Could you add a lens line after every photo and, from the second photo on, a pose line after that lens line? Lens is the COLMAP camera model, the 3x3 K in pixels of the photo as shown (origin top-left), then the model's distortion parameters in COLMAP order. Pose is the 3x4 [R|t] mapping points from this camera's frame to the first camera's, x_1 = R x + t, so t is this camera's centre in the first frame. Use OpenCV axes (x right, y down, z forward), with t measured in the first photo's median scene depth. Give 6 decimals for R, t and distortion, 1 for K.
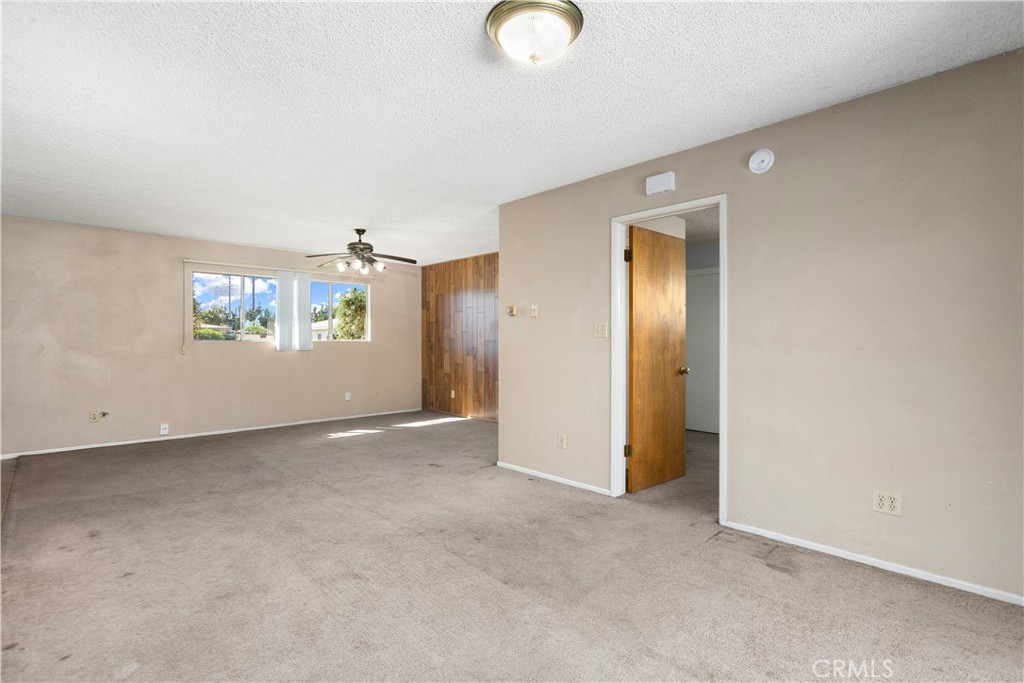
lens RADIAL K [[494.4, 0, 493.0], [0, 494.4, 343.3], [0, 0, 1]] dist [0.020685, 0.000176]
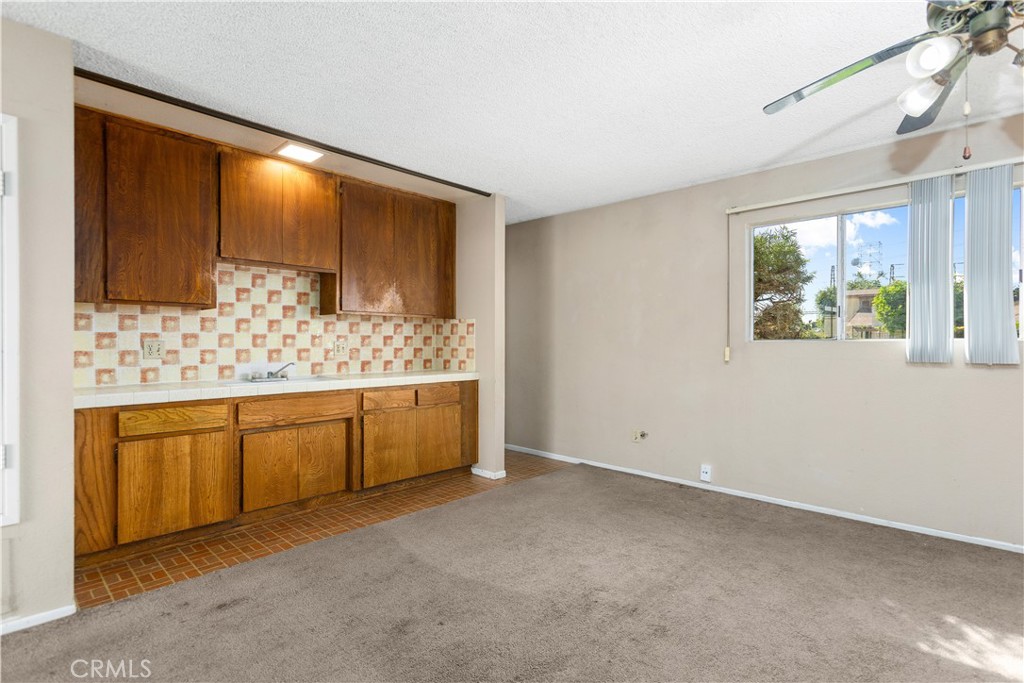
lens RADIAL K [[498.3, 0, 508.3], [0, 498.3, 345.2], [0, 0, 1]] dist [-0.002285, 0.000147]
pose [[0.061236, 0.006554, -0.998102, -0.007947], [-0.001648, 0.999978, 0.006465, -0.001876], [0.998122, 0.001249, 0.061245, 0.531948]]
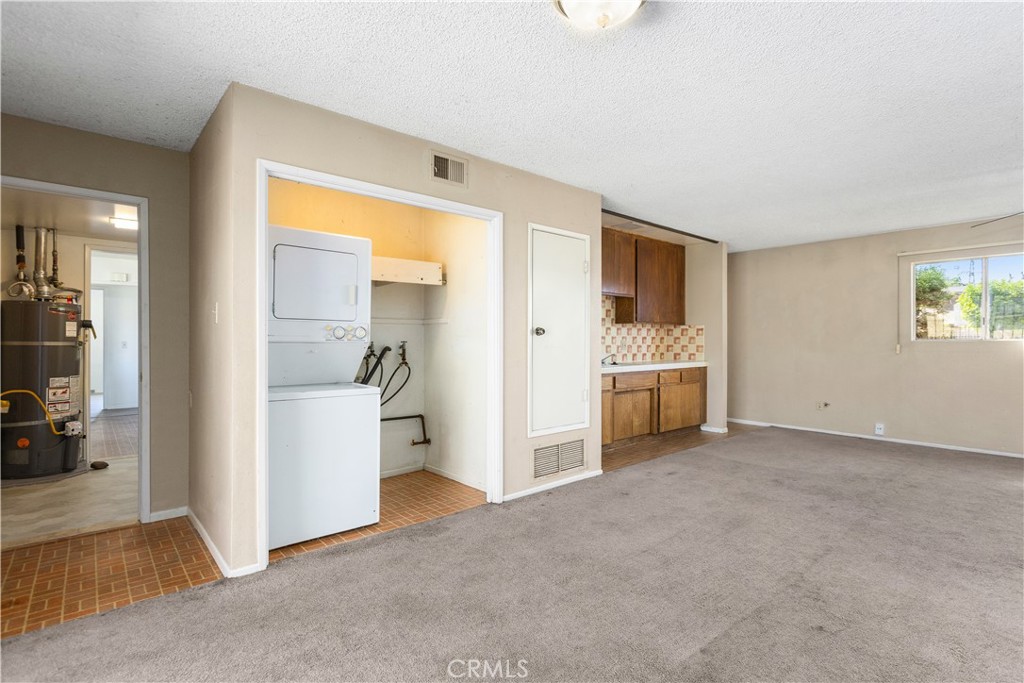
lens RADIAL K [[491.1, 0, 512.0], [0, 491.1, 341.5], [0, 0, 1]] dist [0.001597, 0.000806]
pose [[-0.027722, 0.003380, -0.999610, 0.258474], [-0.001686, 0.999993, 0.003428, -0.003251], [0.999614, 0.001780, -0.027716, 0.227237]]
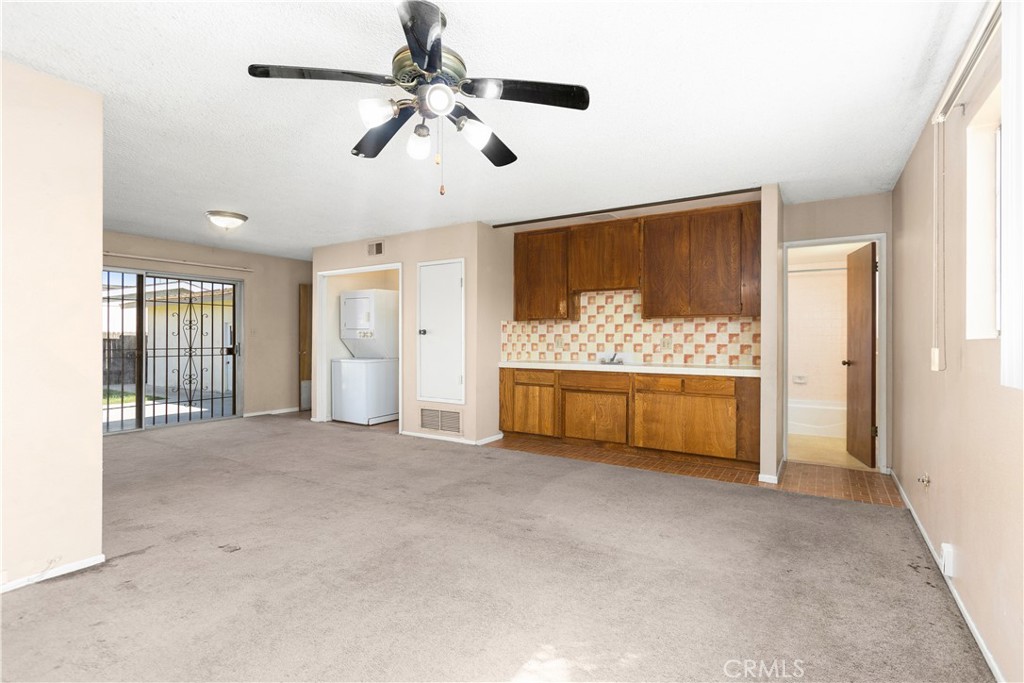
lens RADIAL K [[491.1, 0, 512.0], [0, 491.1, 341.5], [0, 0, 1]] dist [0.001597, 0.000806]
pose [[-0.967238, 0.001841, -0.253863, -0.168004], [-0.000311, 0.999964, 0.008436, -0.003812], [0.253870, 0.008239, -0.967203, 0.988512]]
